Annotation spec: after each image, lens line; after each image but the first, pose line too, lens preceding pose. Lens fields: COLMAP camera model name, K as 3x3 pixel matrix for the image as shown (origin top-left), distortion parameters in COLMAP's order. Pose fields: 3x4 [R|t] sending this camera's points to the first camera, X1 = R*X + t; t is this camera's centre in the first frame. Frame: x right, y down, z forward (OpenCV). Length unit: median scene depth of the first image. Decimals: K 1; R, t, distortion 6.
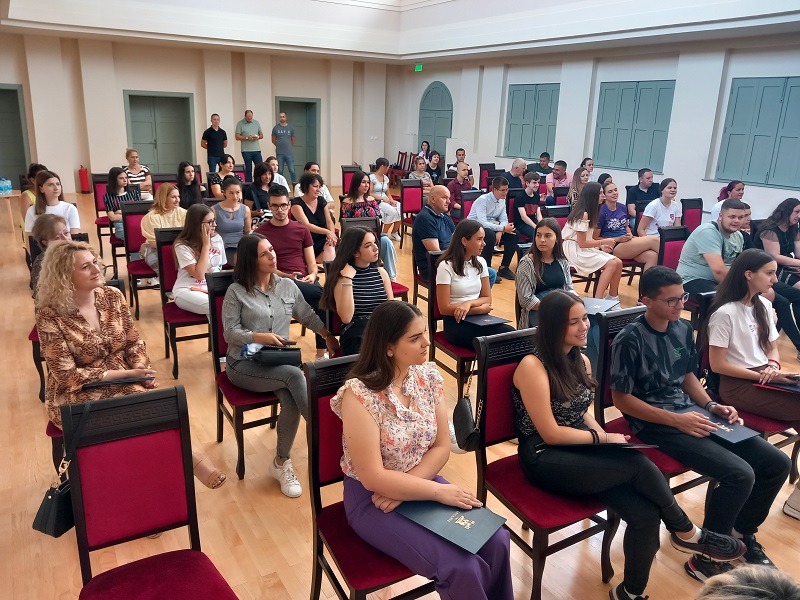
lens RADIAL K [[638.5, 0, 400.0], [0, 638.5, 300.0], [0, 0, 1]] dist [0.001996, 0.005216]
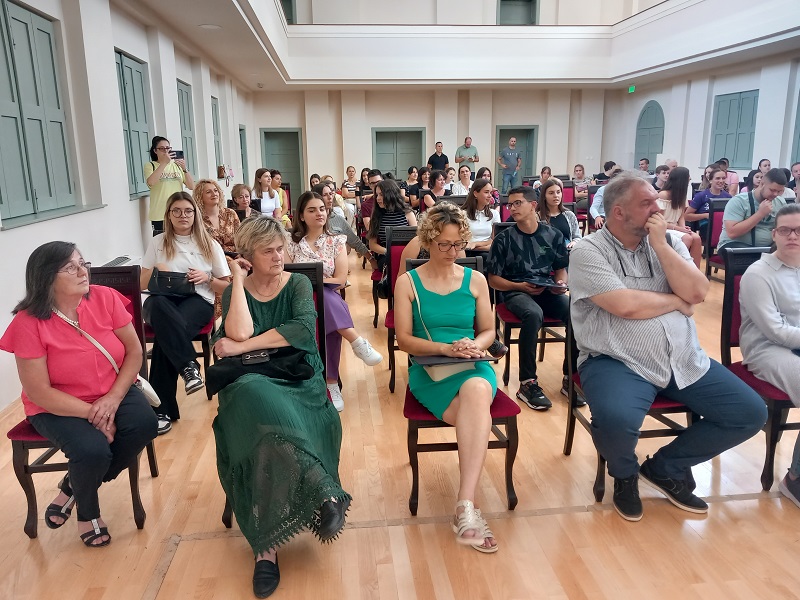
lens RADIAL K [[638.5, 0, 400.0], [0, 638.5, 300.0], [0, 0, 1]] dist [0.001996, 0.005216]
pose [[0.904508, 0.047675, -0.423783, 0.158680], [-0.073243, 0.996332, -0.044241, 0.058800], [0.420119, 0.071056, 0.904683, -0.085492]]
